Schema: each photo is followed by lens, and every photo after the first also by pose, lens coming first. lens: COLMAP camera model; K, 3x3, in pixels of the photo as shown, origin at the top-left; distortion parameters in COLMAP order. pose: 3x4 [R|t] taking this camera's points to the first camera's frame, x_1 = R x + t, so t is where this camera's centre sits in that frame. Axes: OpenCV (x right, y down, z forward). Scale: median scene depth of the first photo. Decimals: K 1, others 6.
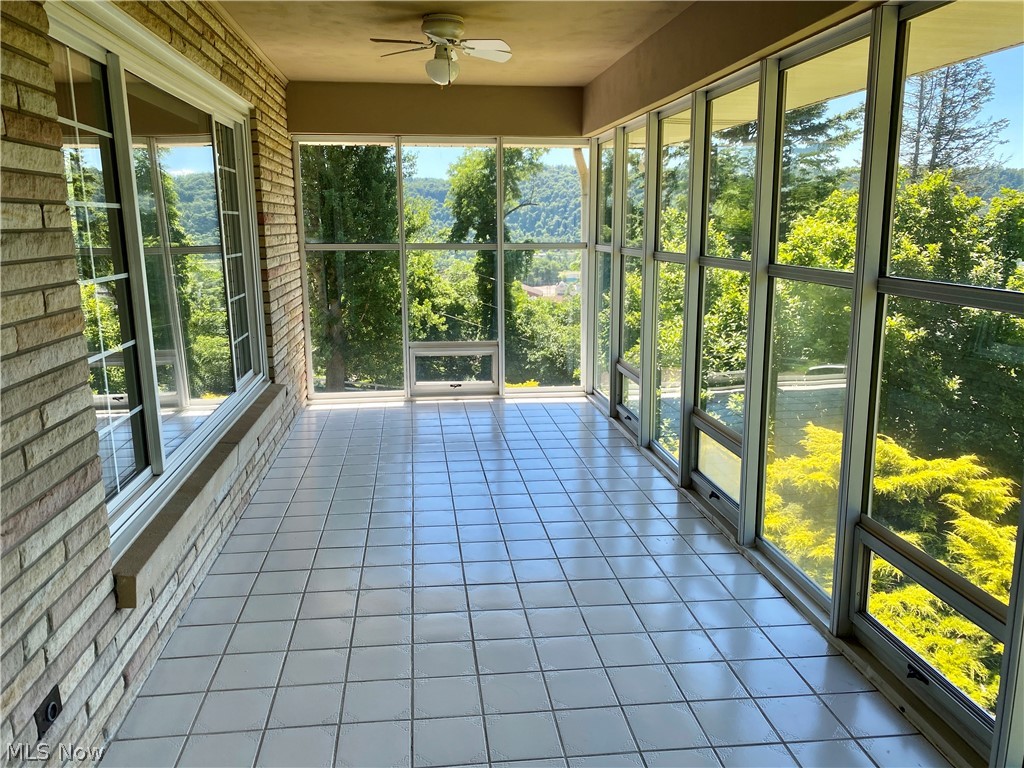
lens RADIAL K [[778.4, 0, 511.8], [0, 778.4, 379.0], [0, 0, 1]] dist [0.030076, -0.046832]
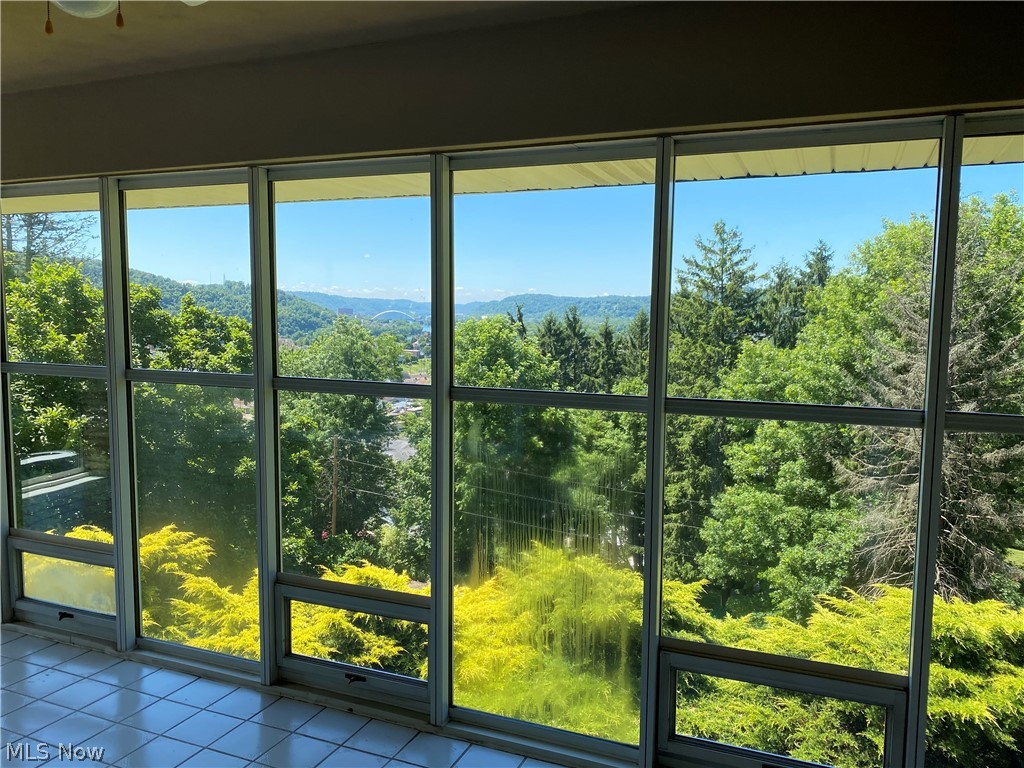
lens RADIAL K [[778.4, 0, 516.2], [0, 778.4, 385.4], [0, 0, 1]] dist [0.030076, -0.046832]
pose [[0.474838, -0.072004, 0.877123, -0.128950], [0.156675, 0.987643, -0.003741, -0.015329], [-0.866015, 0.139199, 0.480251, 0.023035]]
